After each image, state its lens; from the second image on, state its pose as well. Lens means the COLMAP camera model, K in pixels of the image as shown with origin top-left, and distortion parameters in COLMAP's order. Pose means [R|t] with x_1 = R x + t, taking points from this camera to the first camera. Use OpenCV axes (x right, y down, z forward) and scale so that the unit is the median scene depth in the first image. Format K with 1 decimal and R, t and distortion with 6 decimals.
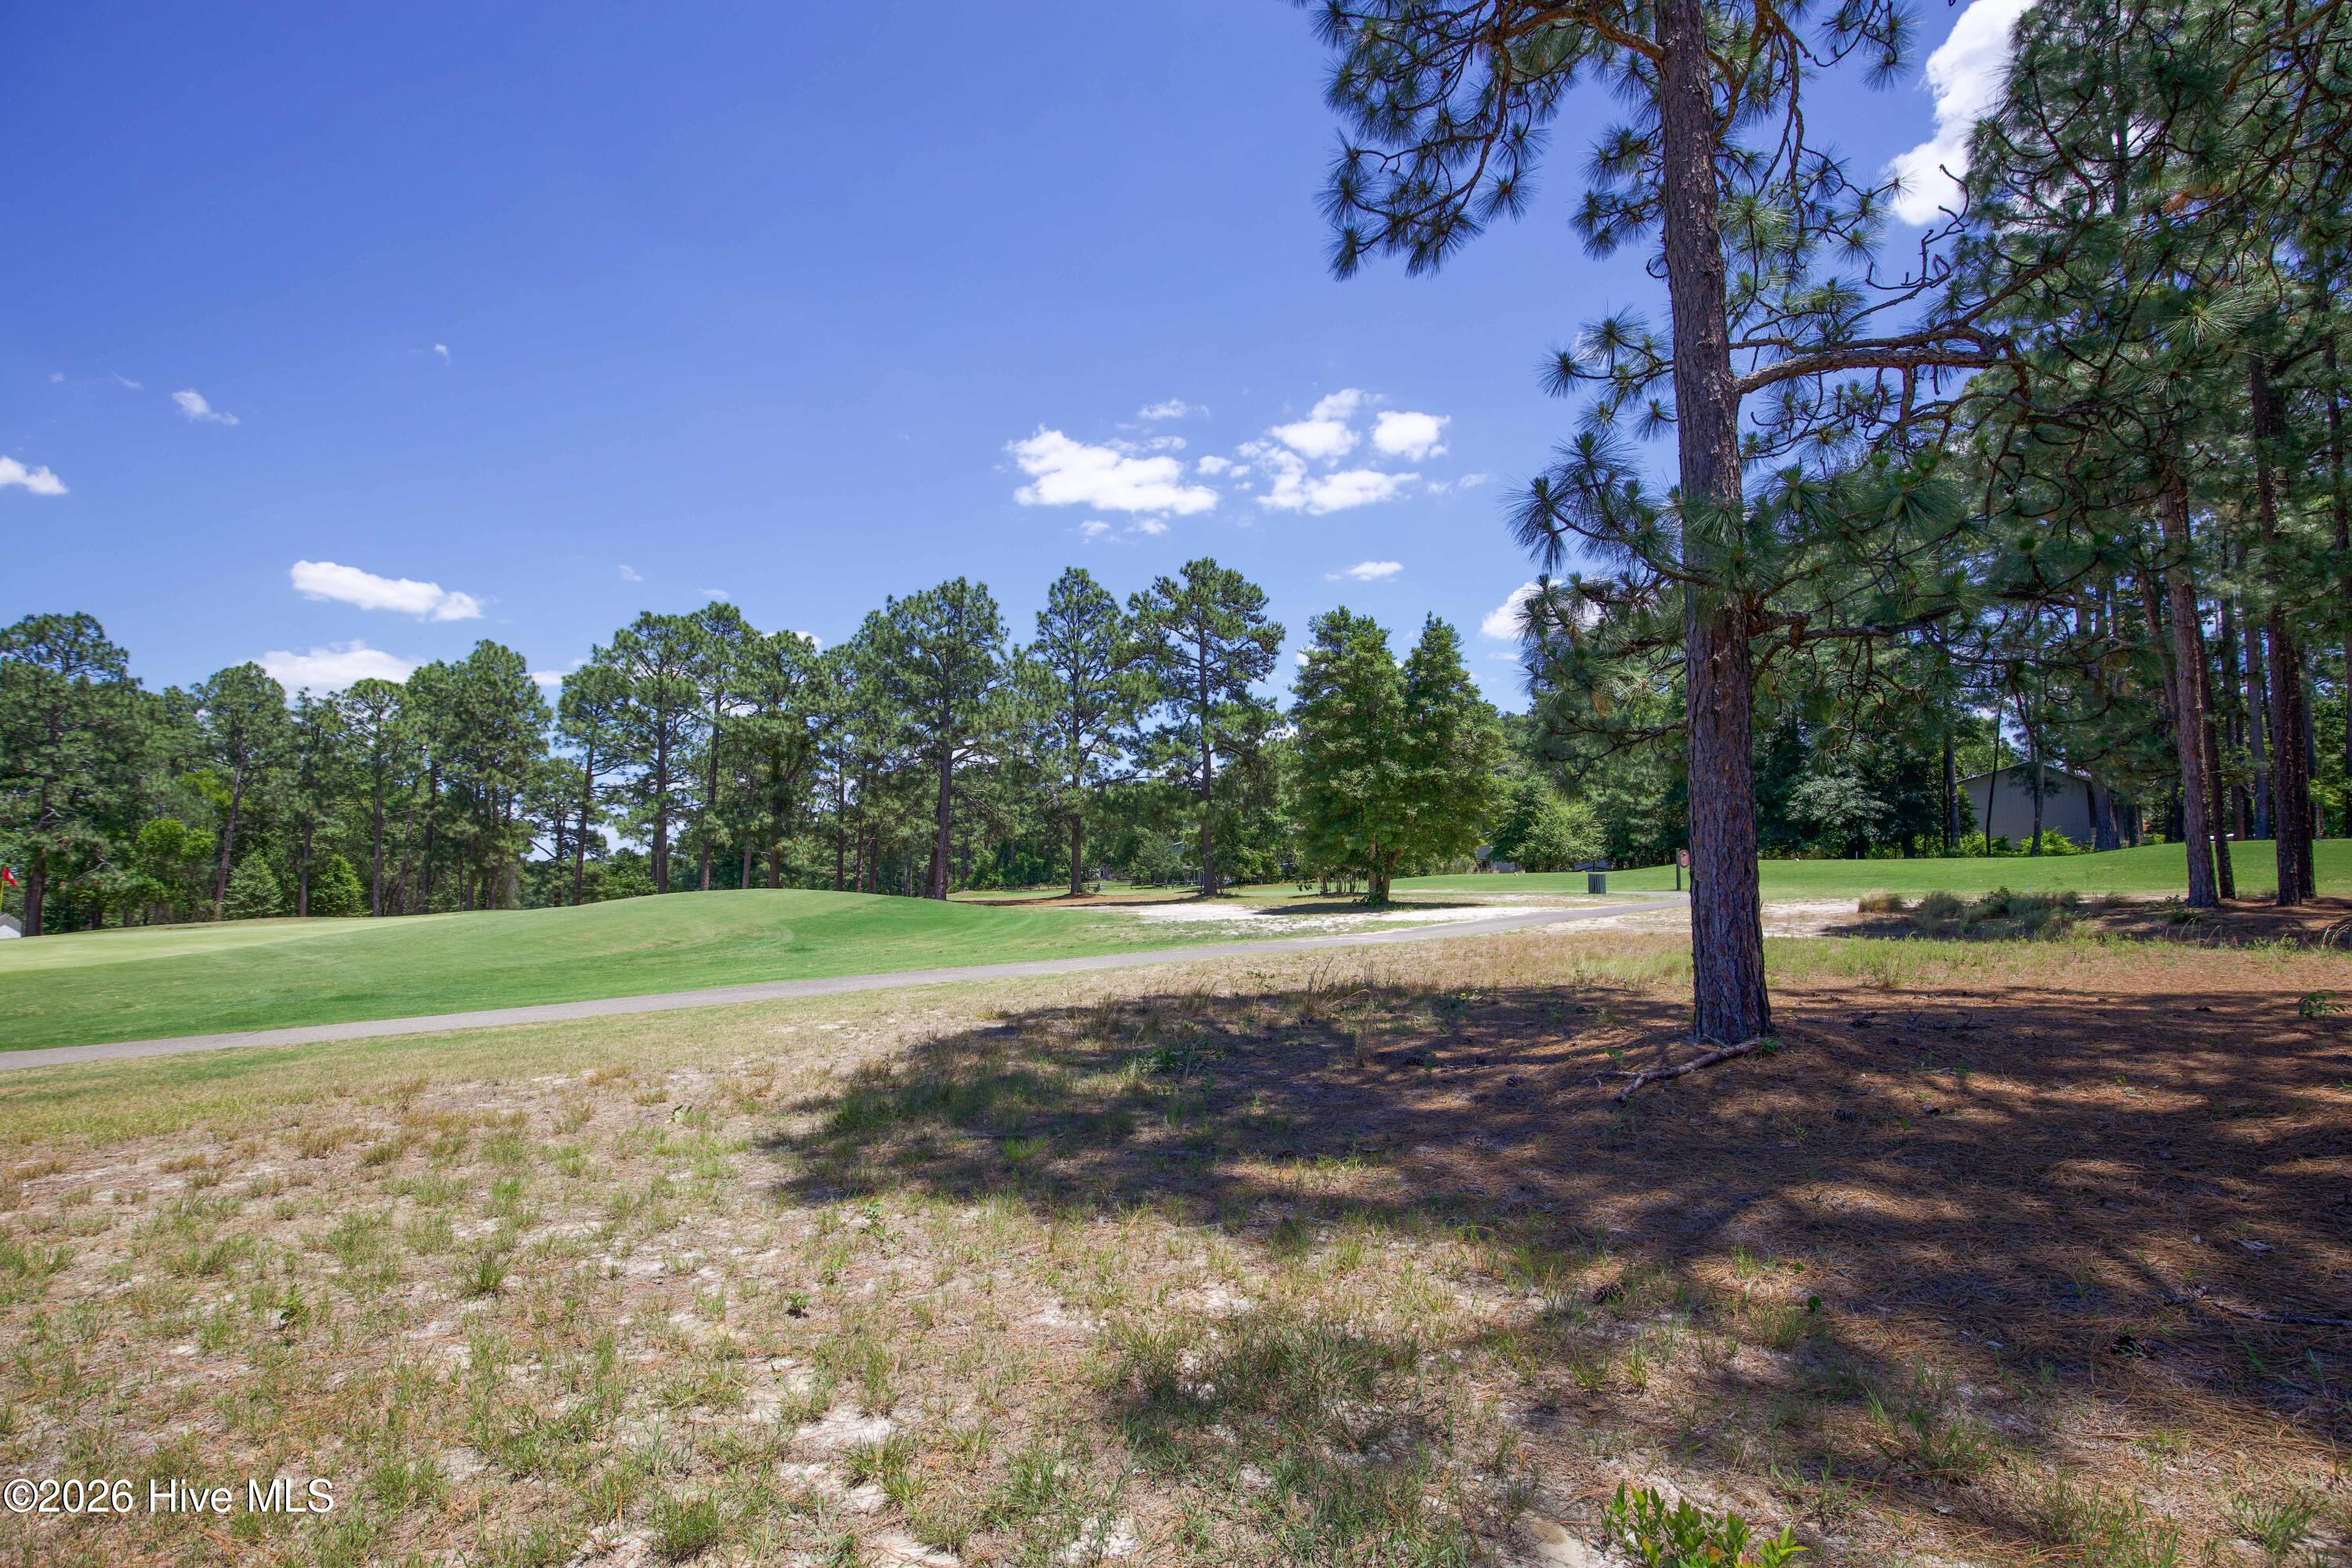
lens RADIAL K [[1100.5, 0, 1172.9], [0, 1100.5, 795.4], [0, 0, 1]] dist [-0.019914, 0.000587]
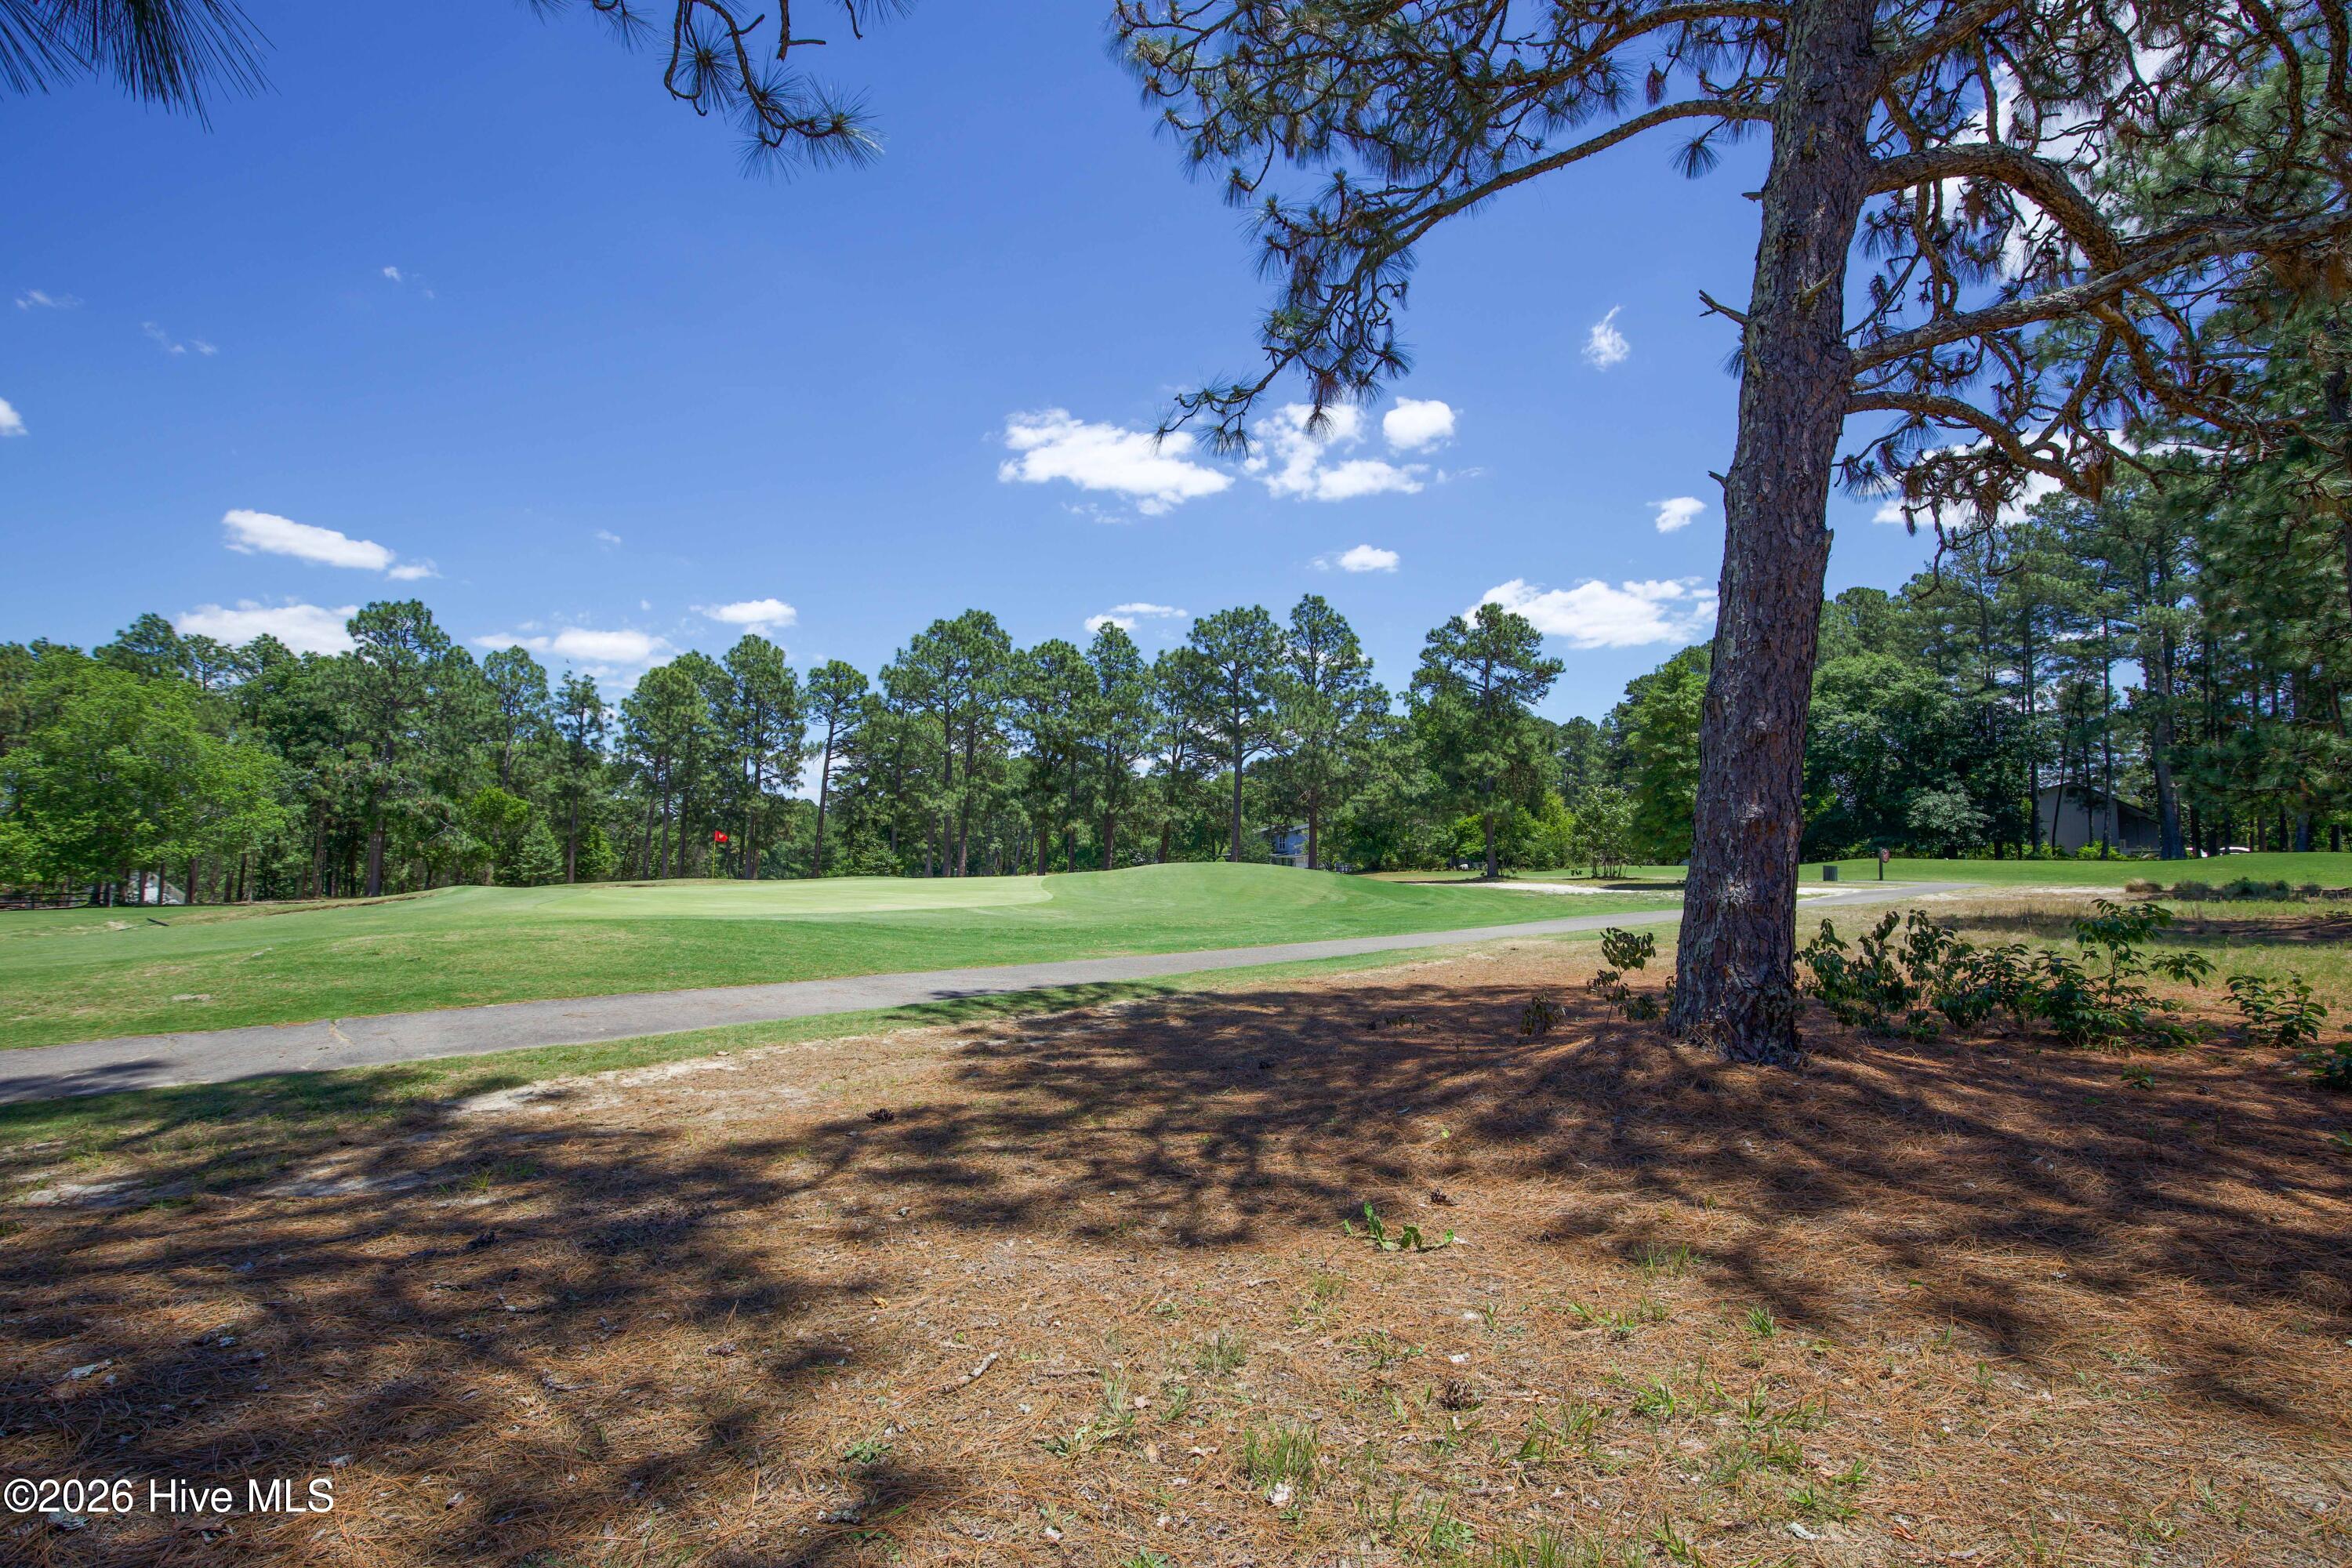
lens RADIAL K [[1126.0, 0, 1182.9], [0, 1126.0, 790.0], [0, 0, 1]] dist [-0.022045, 0.000723]
pose [[0.998917, 0.027166, 0.037764, -0.259461], [-0.027445, 0.999600, 0.006900, -0.004388], [-0.037561, -0.007929, 0.999263, -0.177929]]
